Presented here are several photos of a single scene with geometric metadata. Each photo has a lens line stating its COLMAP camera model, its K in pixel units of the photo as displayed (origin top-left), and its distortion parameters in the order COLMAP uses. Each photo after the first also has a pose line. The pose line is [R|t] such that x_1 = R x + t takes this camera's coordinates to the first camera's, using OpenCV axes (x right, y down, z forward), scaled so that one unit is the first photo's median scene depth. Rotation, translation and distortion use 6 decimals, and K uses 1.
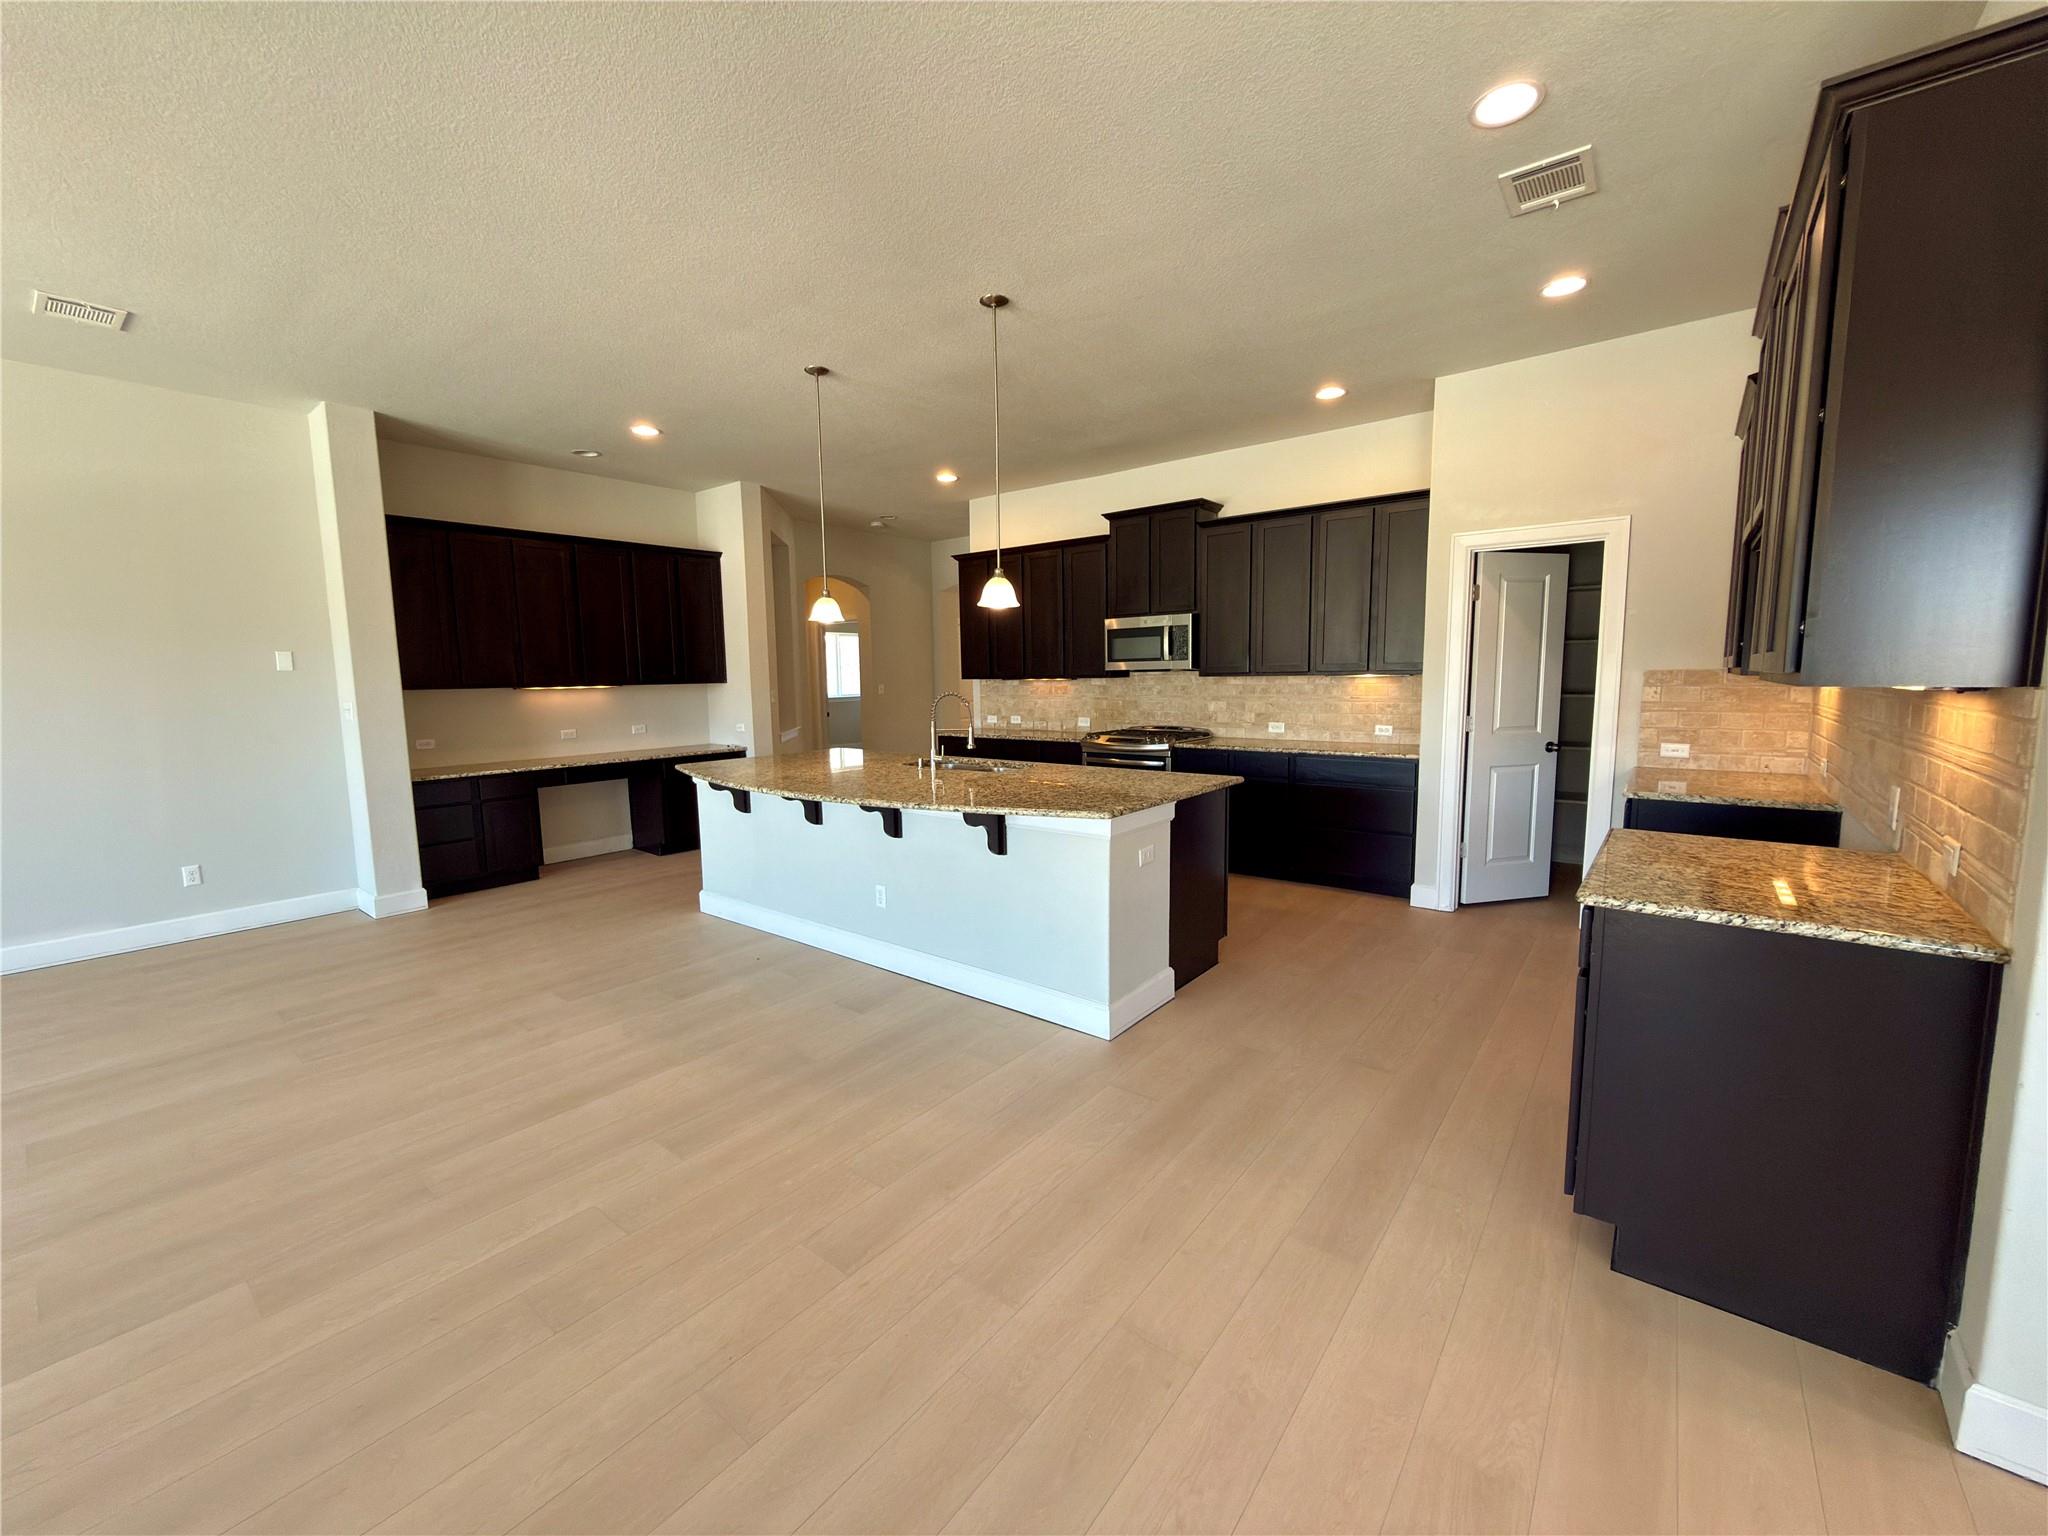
lens RADIAL K [[817.3, 0, 1038.1], [0, 817.3, 768.6], [0, 0, 1]] dist [0.002115, 0.000080]
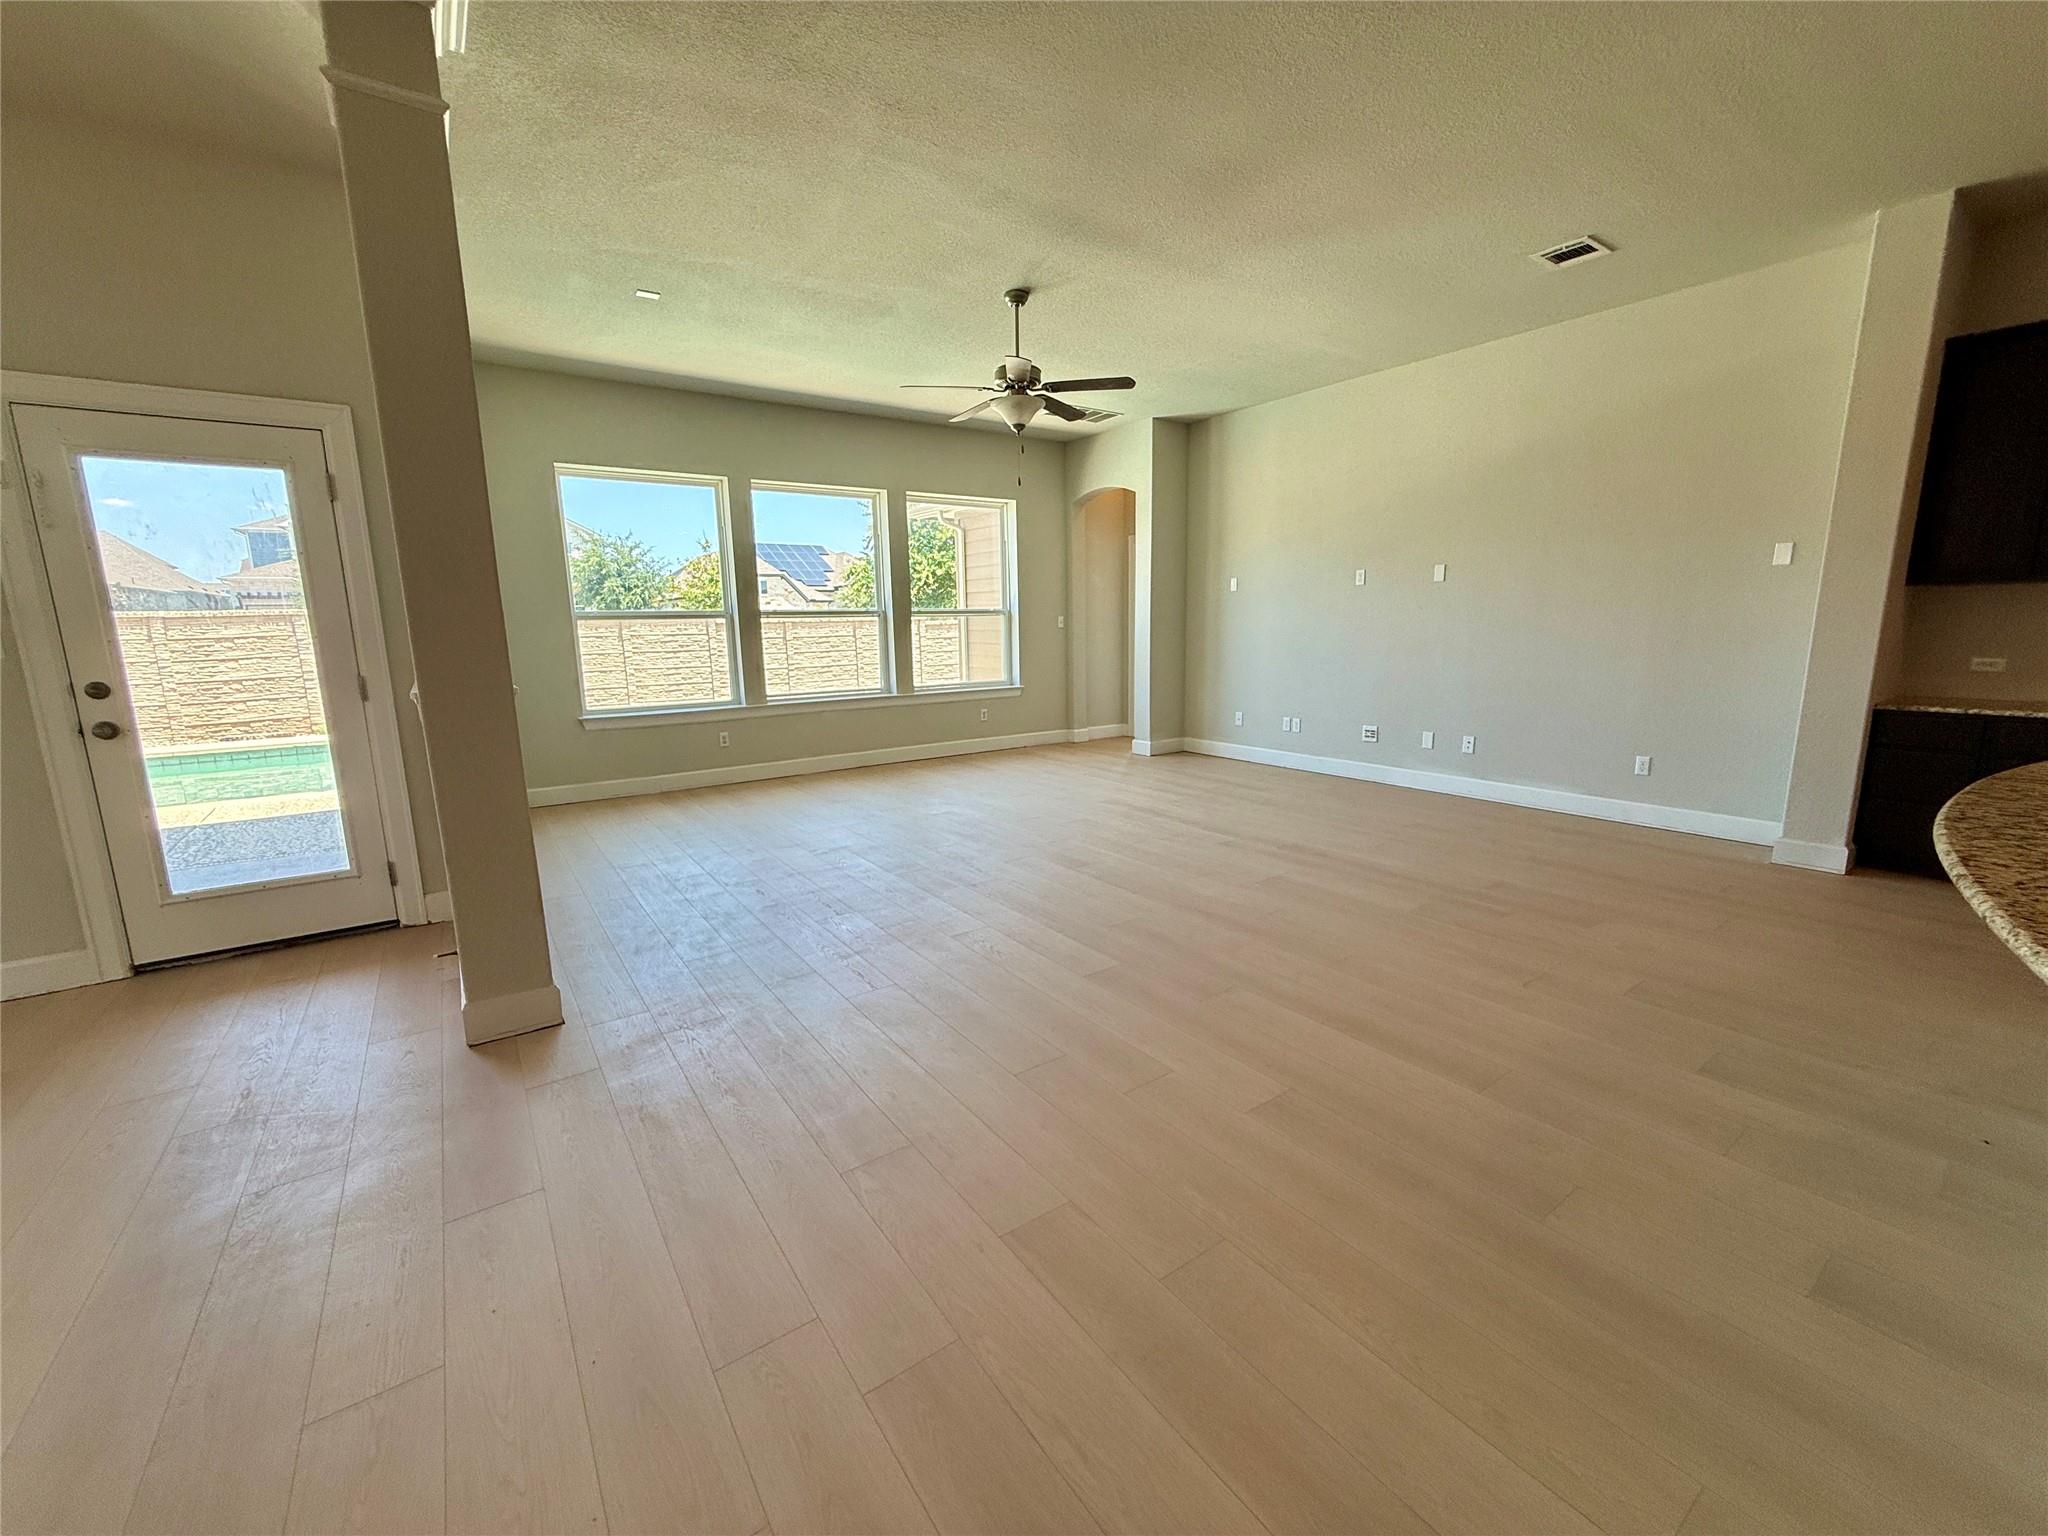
lens RADIAL K [[828.7, 0, 1024.0], [0, 828.7, 768.0], [0, 0, 1]] dist [0.022500, -0.000031]
pose [[-0.295171, 0.192289, -0.935895, 0.187021], [-0.092612, 0.969168, 0.228334, -0.033249], [0.950945, 0.154073, -0.268261, 0.415874]]
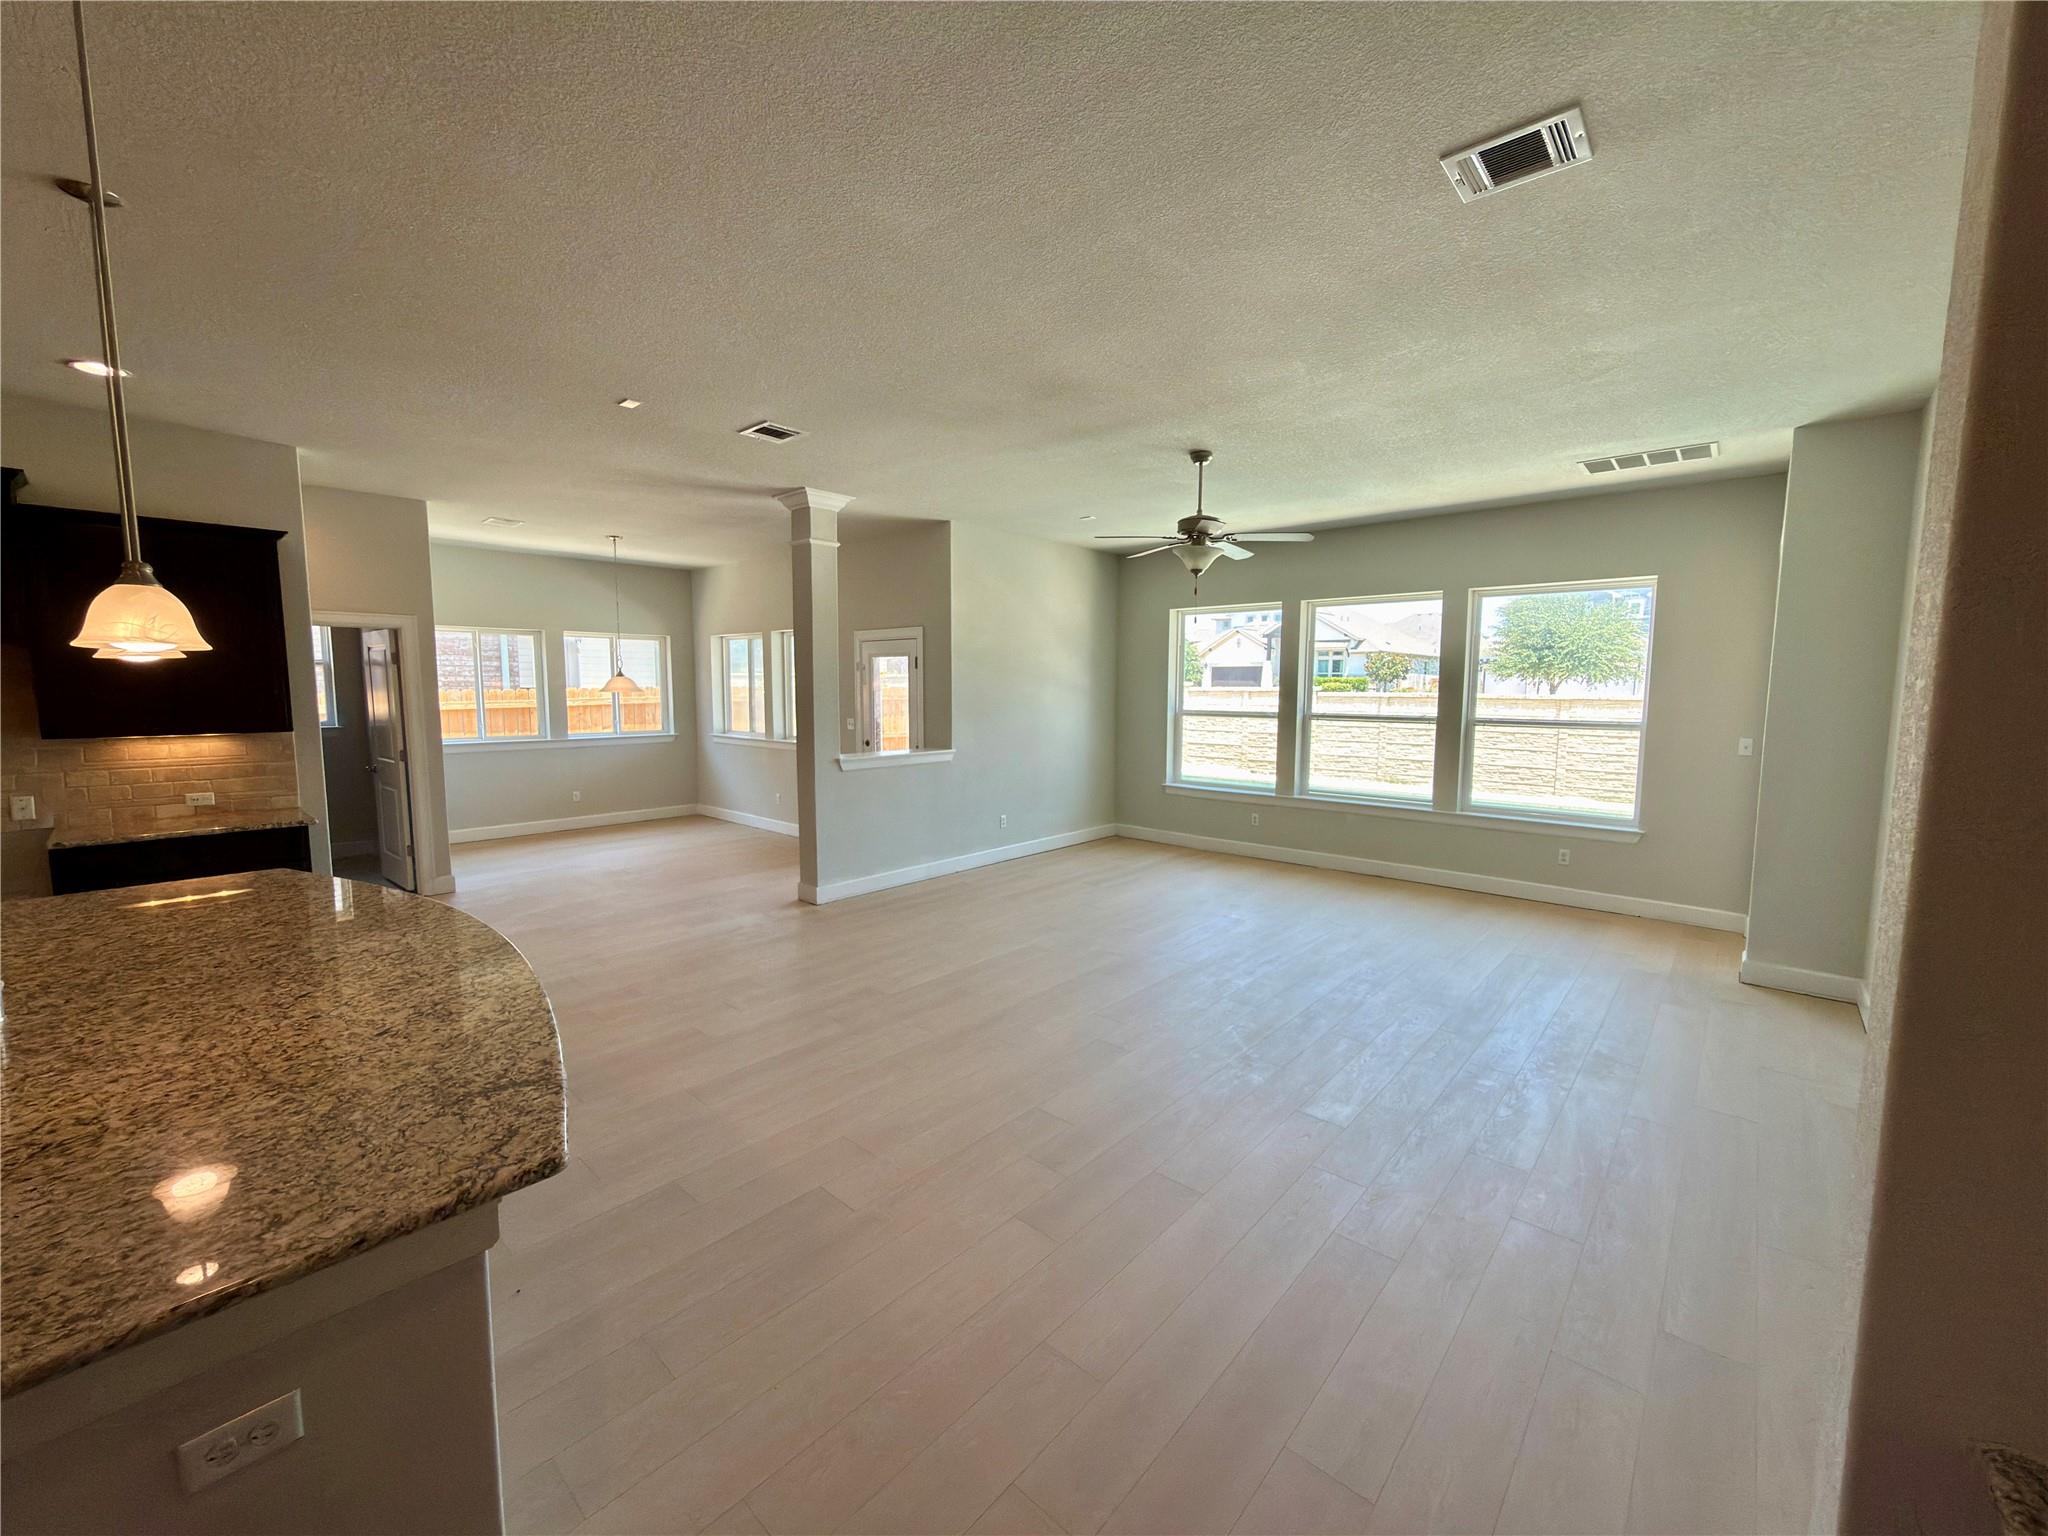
lens RADIAL K [[813.4, 0, 1024.0], [0, 813.4, 768.0], [0, 0, 1]] dist [0.000369, -0.000039]
pose [[-0.997154, 0.004041, 0.075278, -0.525358], [0.020293, 0.976093, 0.216404, -0.154367], [-0.072604, 0.217316, -0.973397, 1.042145]]
